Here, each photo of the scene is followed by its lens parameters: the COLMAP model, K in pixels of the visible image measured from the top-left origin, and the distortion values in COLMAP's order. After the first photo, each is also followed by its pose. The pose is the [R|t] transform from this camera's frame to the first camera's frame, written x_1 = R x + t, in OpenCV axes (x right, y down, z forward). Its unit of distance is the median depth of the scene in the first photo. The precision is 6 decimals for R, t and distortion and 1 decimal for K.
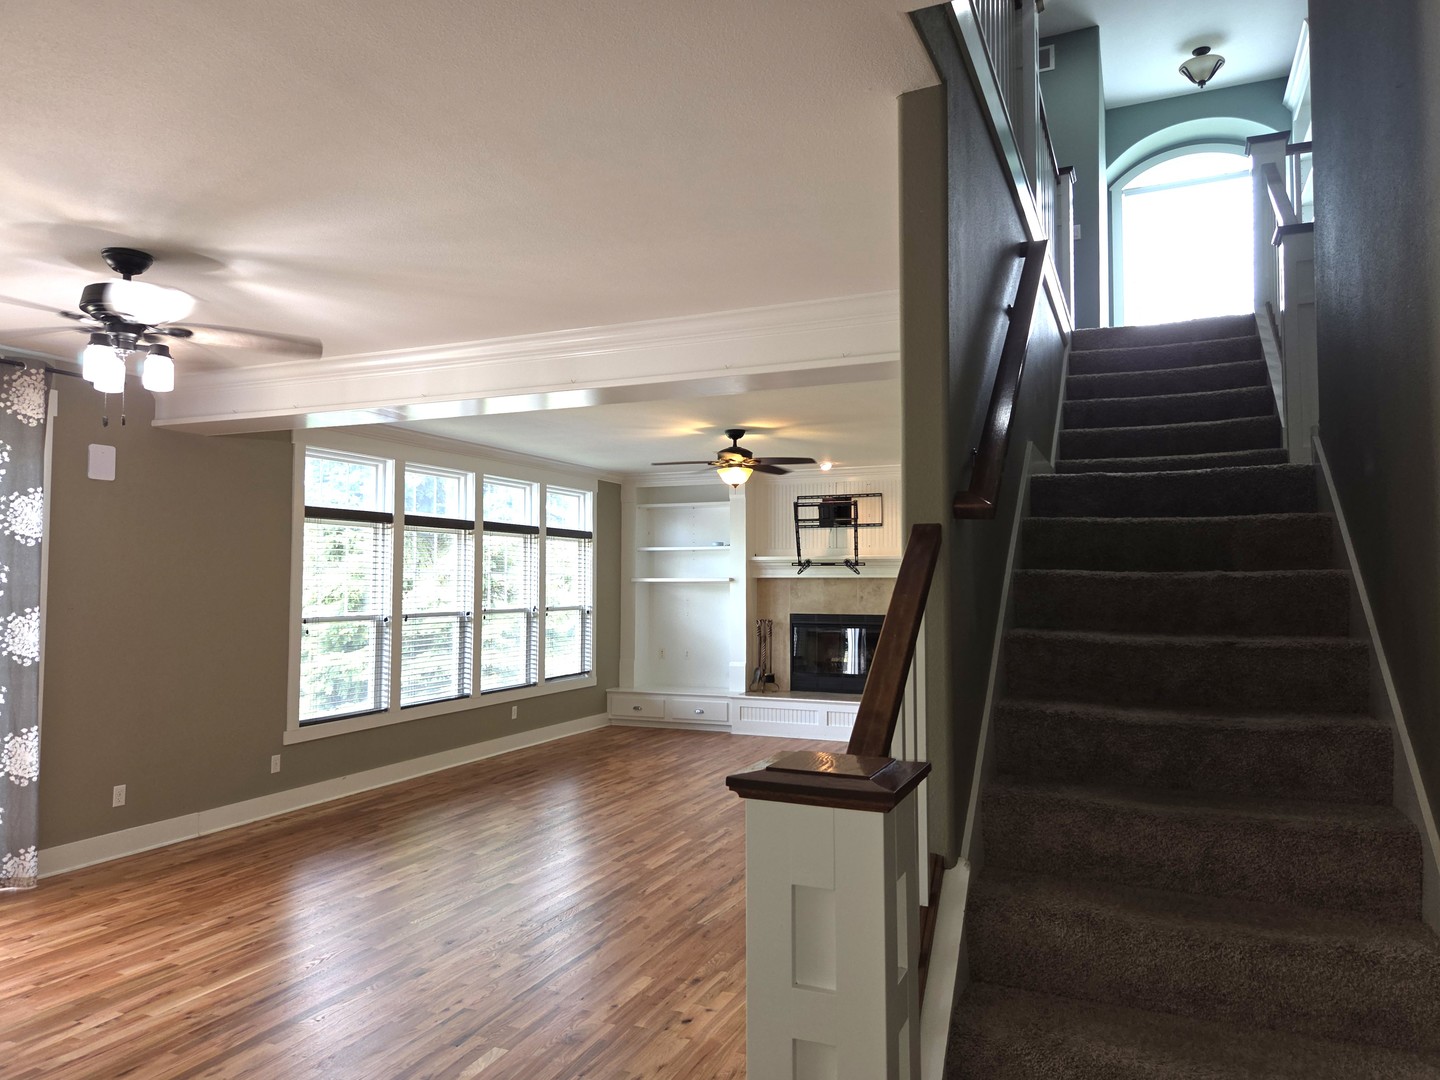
lens RADIAL K [[972.9, 0, 734.6], [0, 972.9, 537.4], [0, 0, 1]] dist [0.043358, -0.019776]
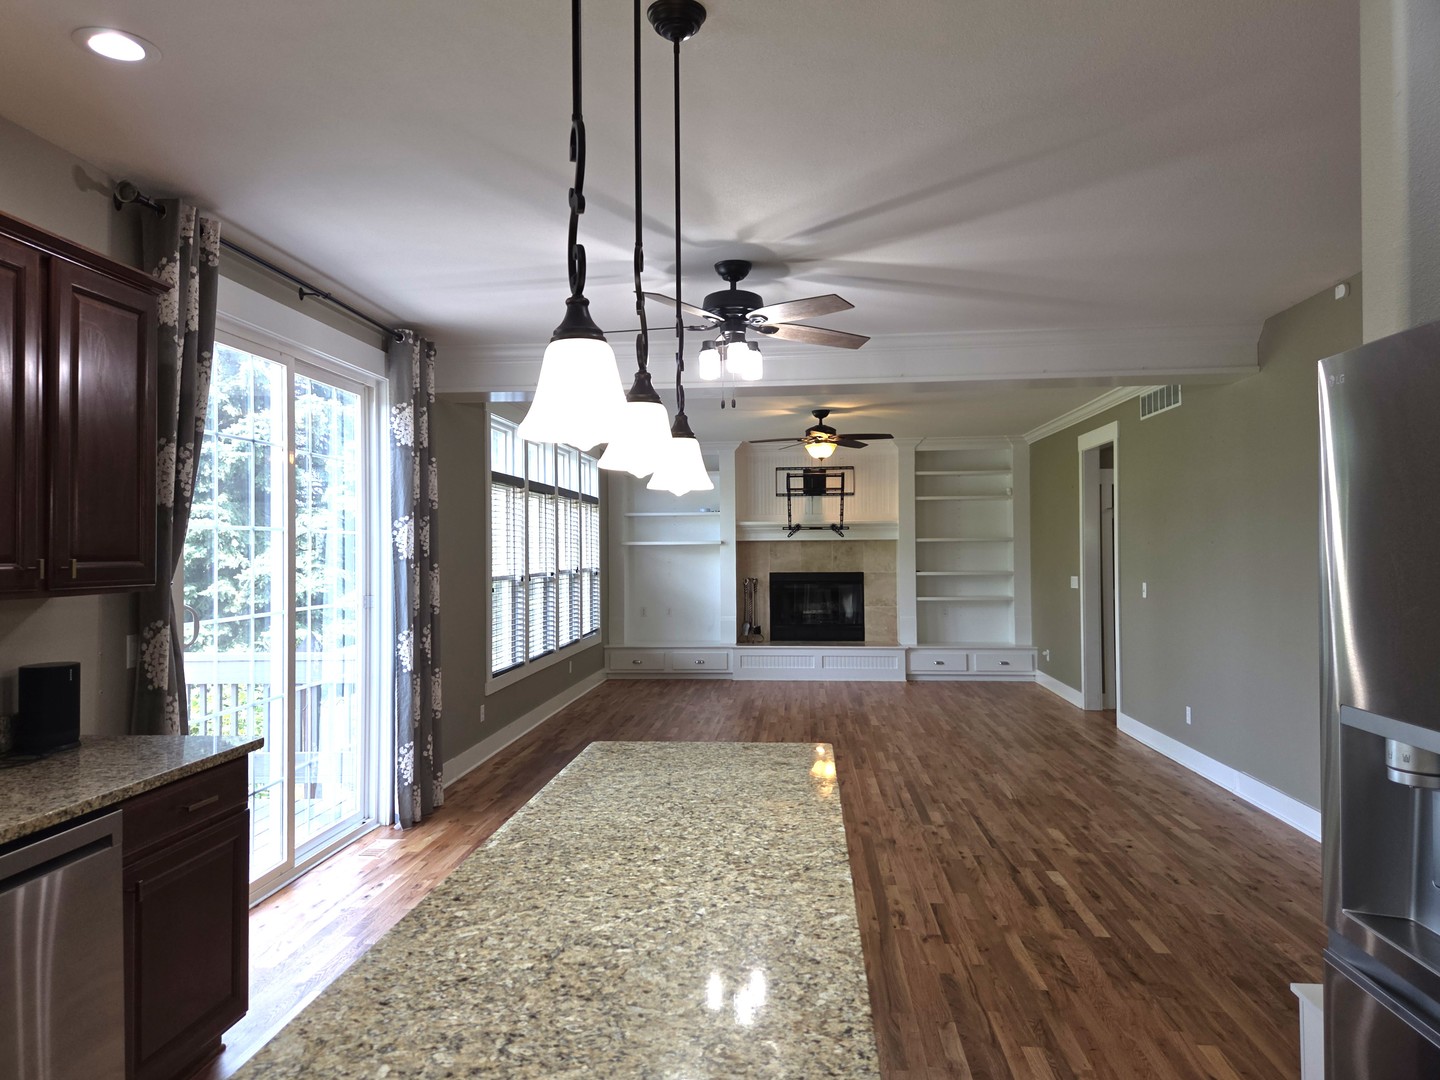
lens RADIAL K [[972.9, 0, 708.1], [0, 972.9, 539.2], [0, 0, 1]] dist [0.043358, -0.019776]
pose [[0.956026, -0.004821, 0.293244, -0.356802], [-0.005007, 0.999451, 0.032757, 0.003759], [-0.293241, -0.032784, 0.955476, -0.051629]]
